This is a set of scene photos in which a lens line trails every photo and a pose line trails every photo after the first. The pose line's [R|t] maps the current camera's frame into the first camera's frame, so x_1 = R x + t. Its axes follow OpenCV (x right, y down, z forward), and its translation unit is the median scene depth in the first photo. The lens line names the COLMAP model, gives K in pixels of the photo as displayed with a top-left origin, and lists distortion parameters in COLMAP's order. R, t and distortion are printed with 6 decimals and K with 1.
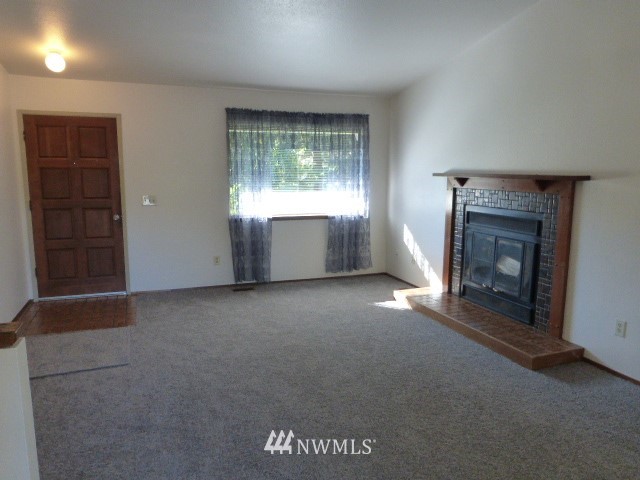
lens RADIAL K [[476.2, 0, 320.0], [0, 476.2, 240.0], [0, 0, 1]] dist [-0.003221, 0.000479]
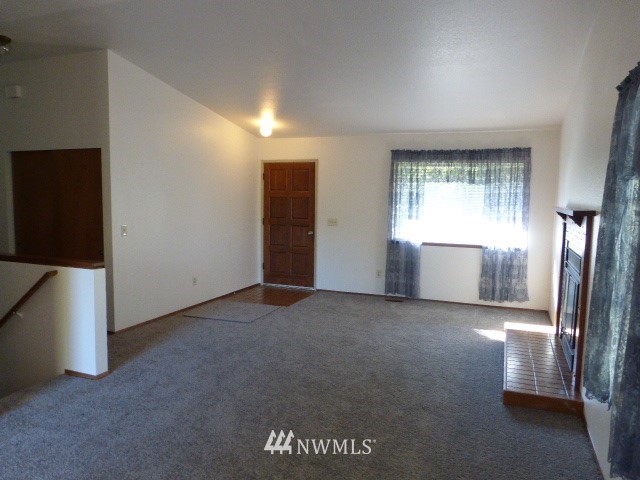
lens RADIAL K [[481.9, 0, 320.0], [0, 481.9, 240.0], [0, 0, 1]] dist [-0.028013, -0.004932]
pose [[0.743191, 0.069868, -0.665422, 0.487693], [-0.110500, 0.993693, -0.019079, -0.003106], [0.659892, 0.087708, 0.746224, -0.025444]]
